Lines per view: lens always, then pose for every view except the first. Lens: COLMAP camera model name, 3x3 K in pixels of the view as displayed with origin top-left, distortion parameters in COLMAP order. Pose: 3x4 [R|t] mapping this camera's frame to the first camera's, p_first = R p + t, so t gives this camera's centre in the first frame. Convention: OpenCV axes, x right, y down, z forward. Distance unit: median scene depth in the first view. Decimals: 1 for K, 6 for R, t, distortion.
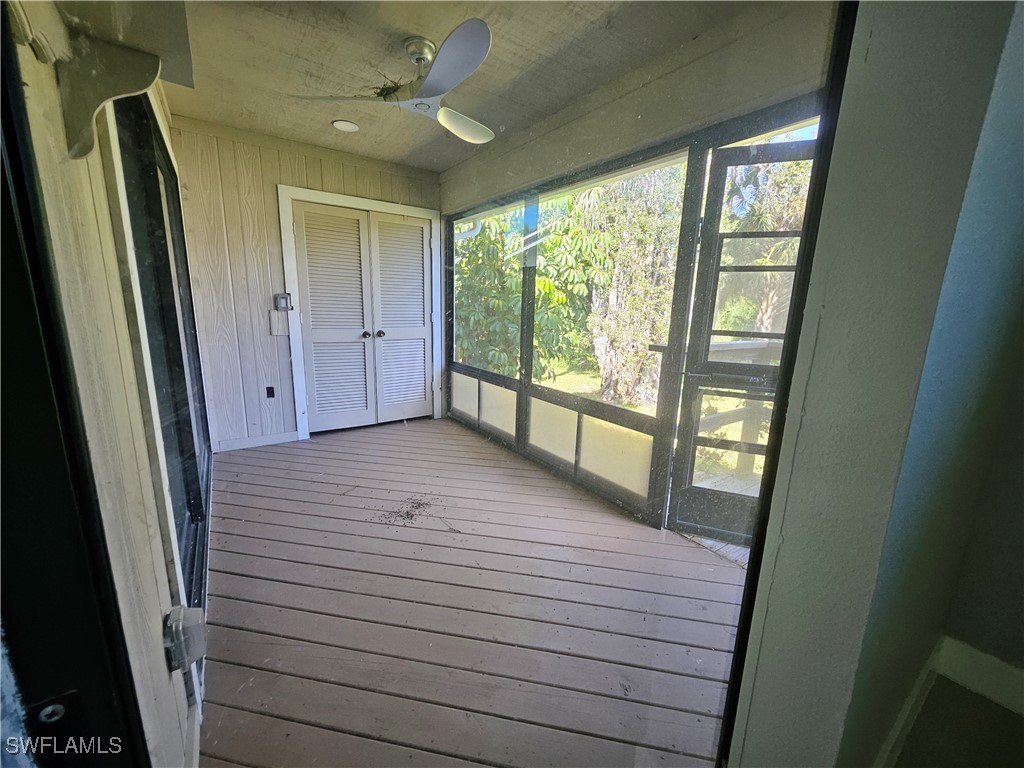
lens RADIAL K [[403.5, 0, 512.0], [0, 403.5, 384.0], [0, 0, 1]] dist [0.000951, 0.000274]
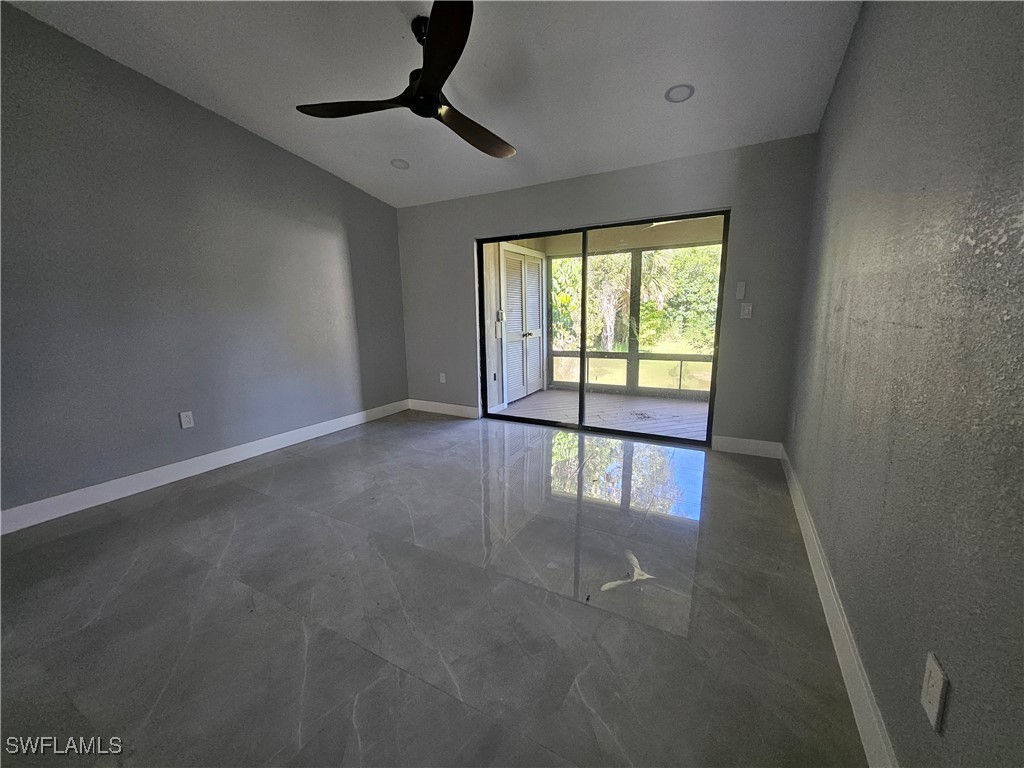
lens RADIAL K [[403.5, 0, 512.0], [0, 403.5, 384.0], [0, 0, 1]] dist [0.000951, 0.000274]
pose [[0.901822, -0.120540, 0.414954, -1.107279], [0.126180, 0.991910, 0.013913, 0.033045], [-0.413274, 0.039812, 0.909736, -0.365069]]
